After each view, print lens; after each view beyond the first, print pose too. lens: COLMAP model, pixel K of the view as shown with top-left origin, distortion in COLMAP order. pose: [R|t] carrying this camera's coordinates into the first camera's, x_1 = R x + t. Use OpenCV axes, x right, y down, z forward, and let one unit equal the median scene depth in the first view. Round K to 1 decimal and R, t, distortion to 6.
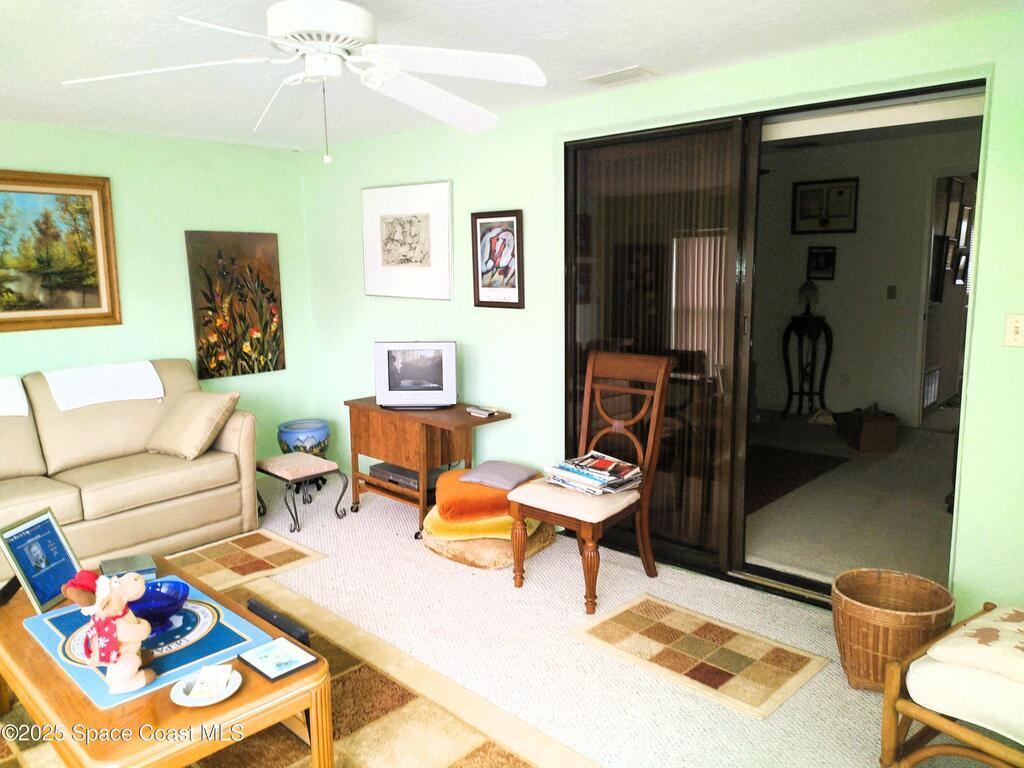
lens RADIAL K [[758.2, 0, 514.4], [0, 758.2, 384.3], [0, 0, 1]] dist [0.014087, -0.005756]
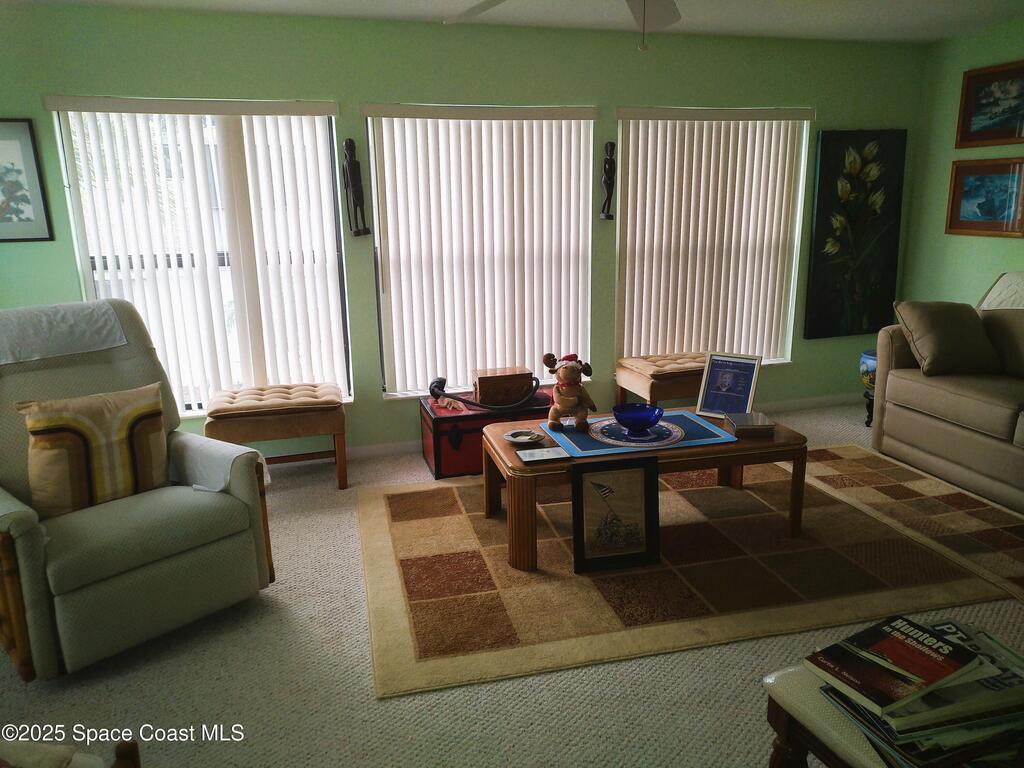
lens RADIAL K [[758.2, 0, 513.0], [0, 758.2, 385.7], [0, 0, 1]] dist [0.014087, -0.005756]
pose [[-0.532926, 0.227438, -0.815022, 0.716448], [-0.101891, 0.938942, 0.328643, -0.183886], [0.840005, 0.258186, -0.477213, 1.382358]]
